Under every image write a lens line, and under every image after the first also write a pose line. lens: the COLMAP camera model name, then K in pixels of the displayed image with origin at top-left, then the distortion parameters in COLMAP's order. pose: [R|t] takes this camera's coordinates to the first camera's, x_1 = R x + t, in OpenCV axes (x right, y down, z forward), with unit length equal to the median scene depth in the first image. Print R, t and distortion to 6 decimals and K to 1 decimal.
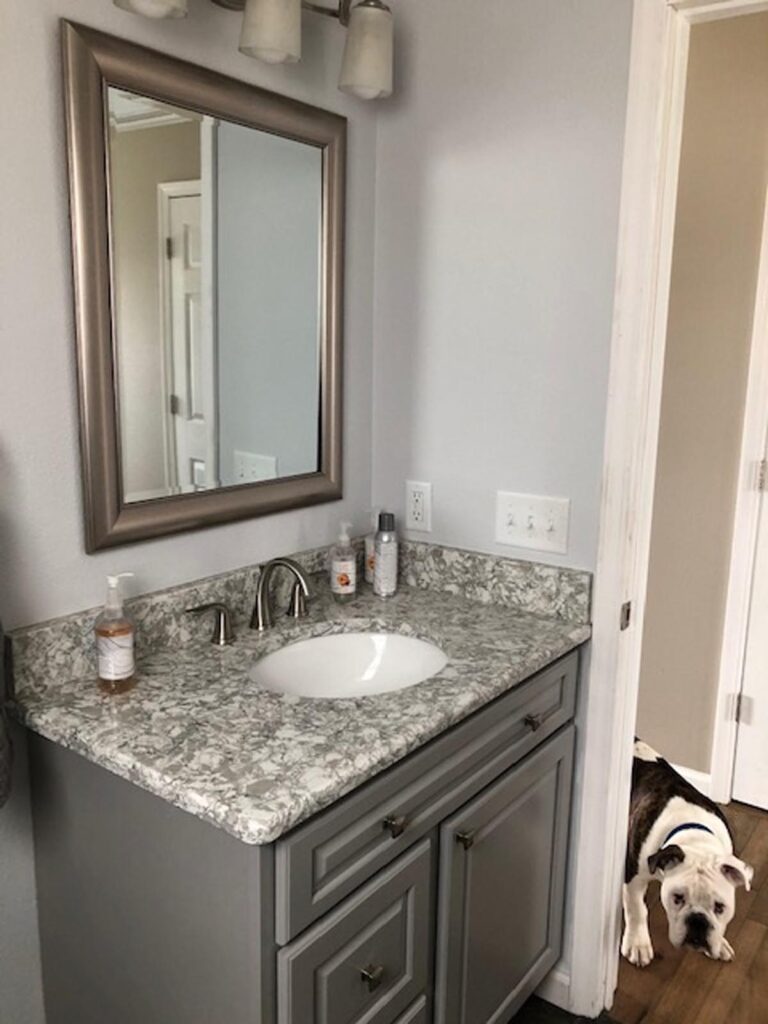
lens RADIAL K [[848.3, 0, 380.5], [0, 848.3, 509.7], [0, 0, 1]] dist [0.033419, 0.005685]
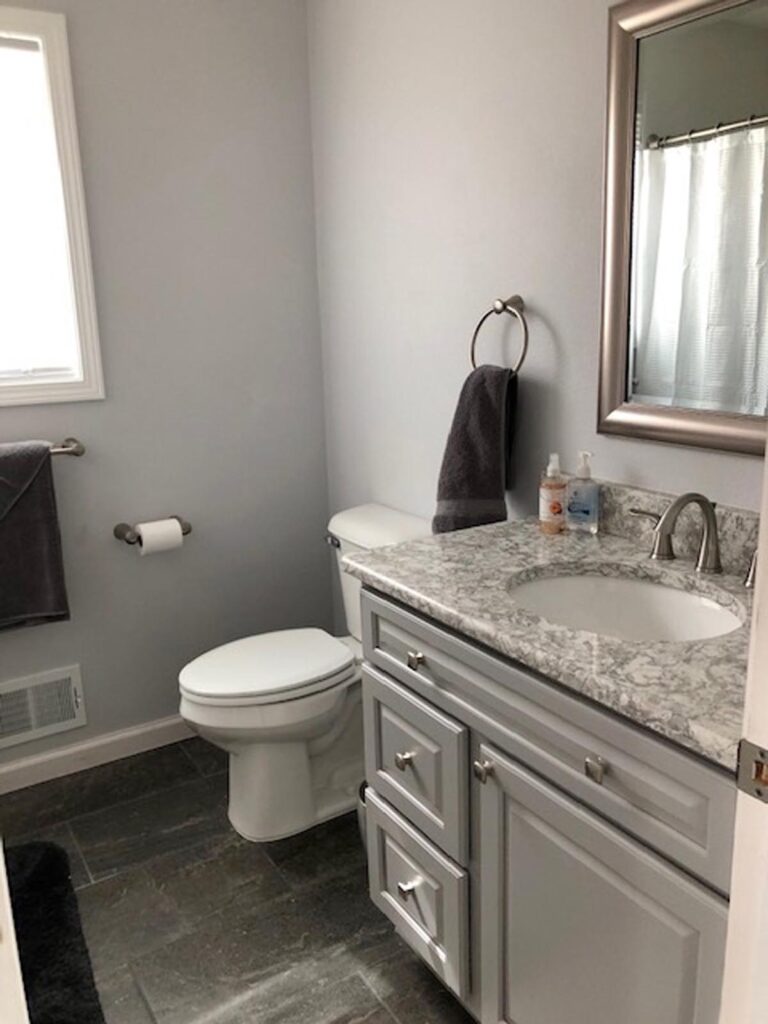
lens RADIAL K [[848.3, 0, 382.1], [0, 848.3, 512.2], [0, 0, 1]] dist [0.033419, 0.005685]
pose [[-0.358275, 0.215382, -0.908432, 0.973688], [-0.164407, 0.943265, 0.288480, -0.154807], [0.919026, 0.252708, -0.302539, 1.133725]]
